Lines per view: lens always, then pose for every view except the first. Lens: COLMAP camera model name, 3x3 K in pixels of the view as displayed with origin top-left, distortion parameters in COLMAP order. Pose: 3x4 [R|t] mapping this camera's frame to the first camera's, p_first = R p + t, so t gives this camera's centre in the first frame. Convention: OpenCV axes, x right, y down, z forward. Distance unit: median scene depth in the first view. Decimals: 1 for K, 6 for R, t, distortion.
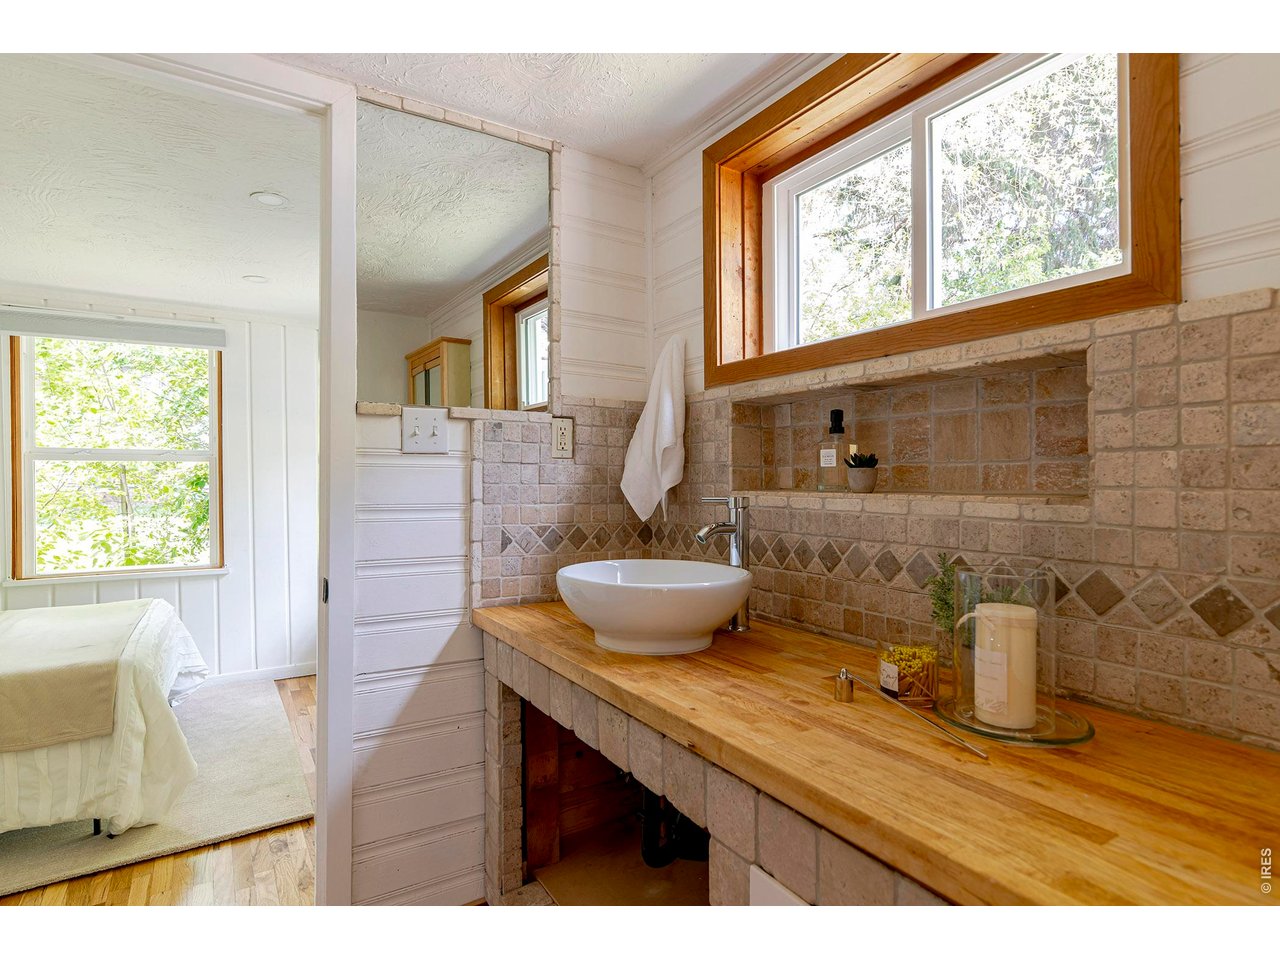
lens RADIAL K [[684.5, 0, 639.1], [0, 684.5, 484.2], [0, 0, 1]] dist [0.001900, -0.001353]
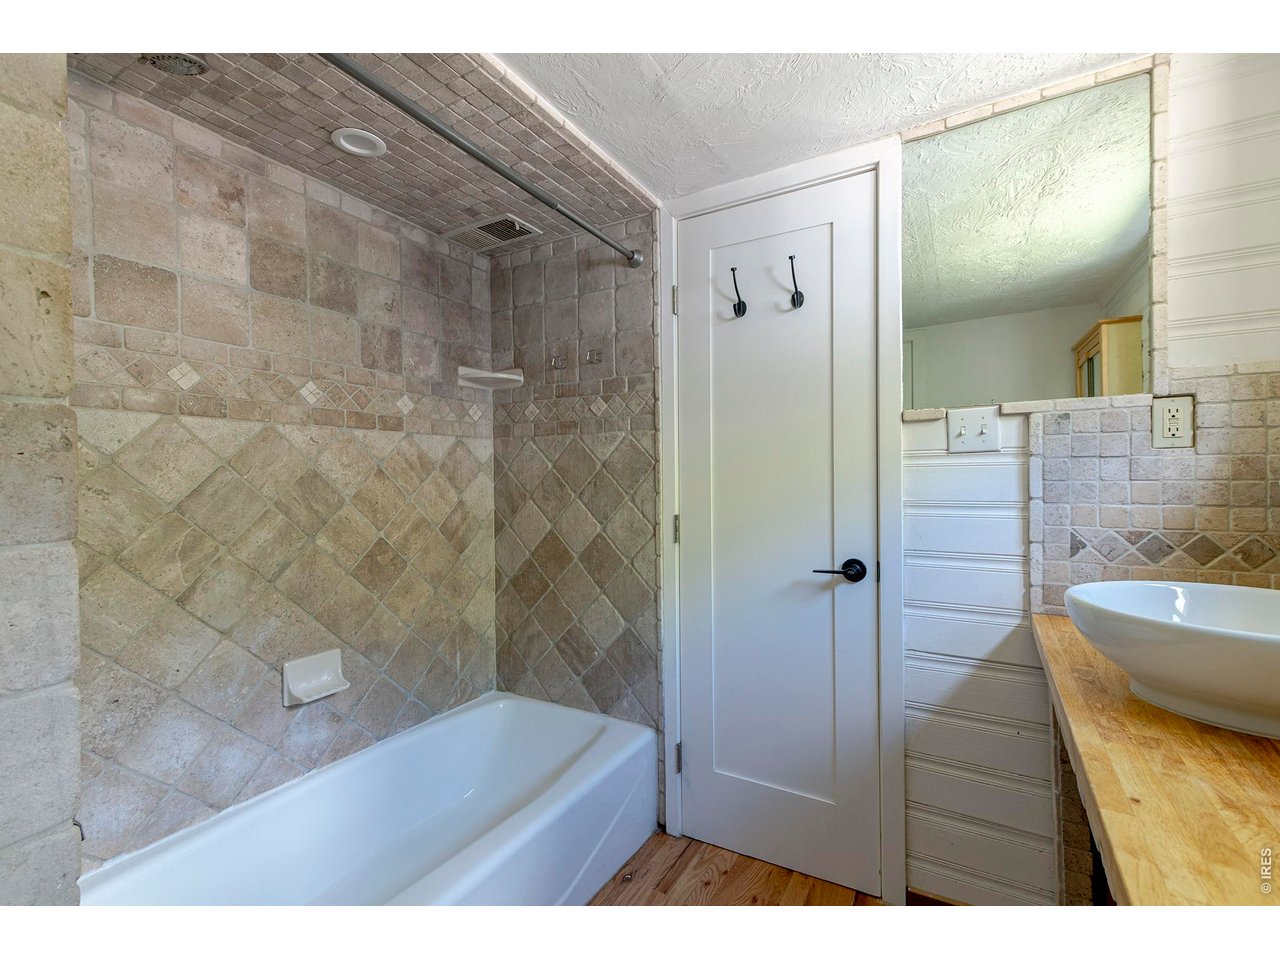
lens RADIAL K [[575.6, 0, 643.8], [0, 575.6, 481.8], [0, 0, 1]] dist [0.018809, -0.002715]
pose [[0.457597, -0.005171, -0.889145, 0.242315], [0.010497, 0.999945, -0.000414, -0.005396], [0.889098, -0.009144, 0.457626, 0.167414]]
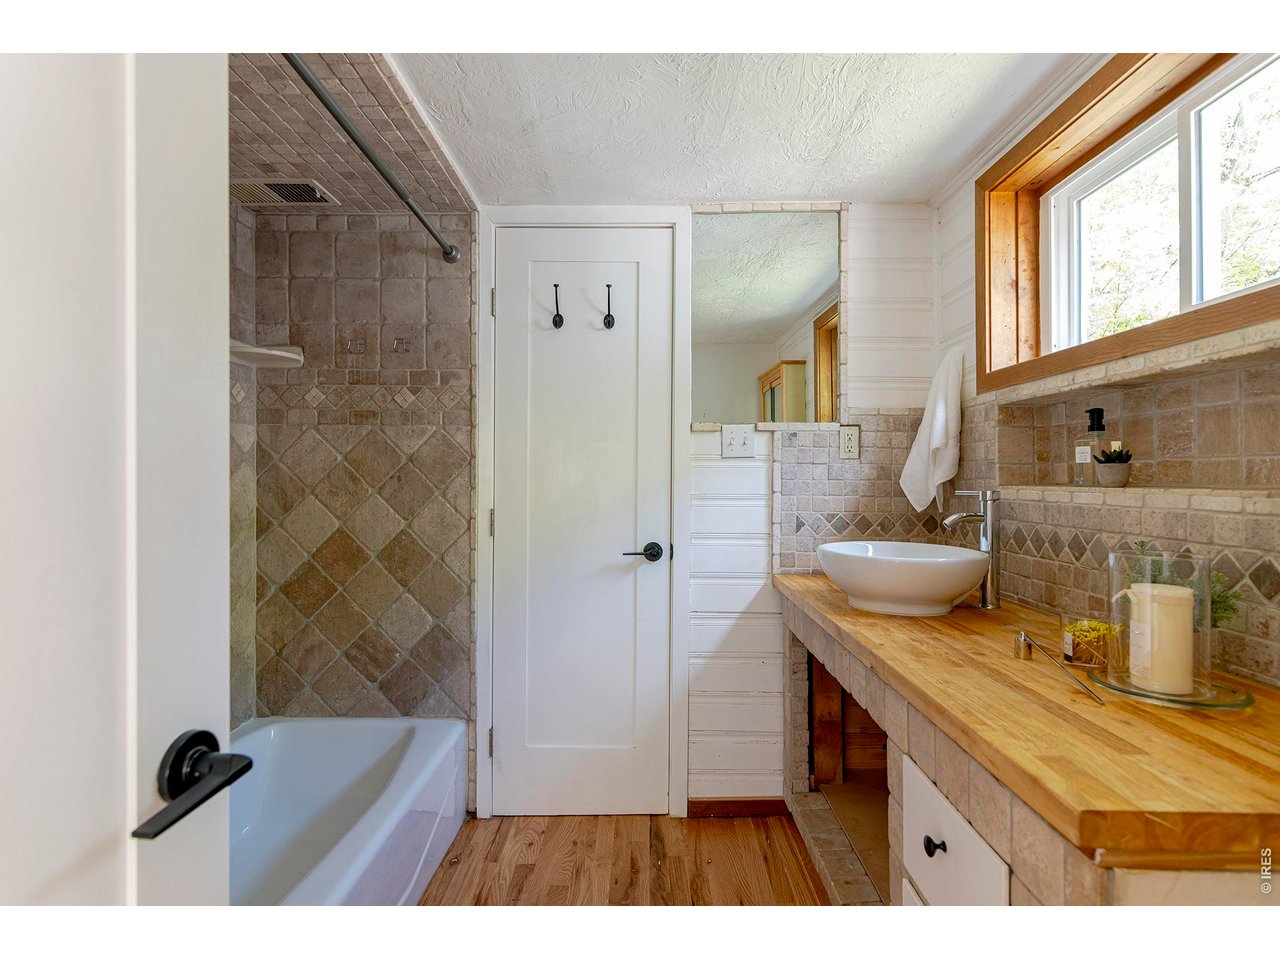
lens RADIAL K [[648.2, 0, 635.9], [0, 648.2, 482.7], [0, 0, 1]] dist [0.002777, -0.001044]
pose [[0.840188, 0.001186, -0.542294, 0.227976], [-0.001473, 0.999999, -0.000095, 0.006181], [0.542293, 0.000879, 0.840189, -0.211672]]
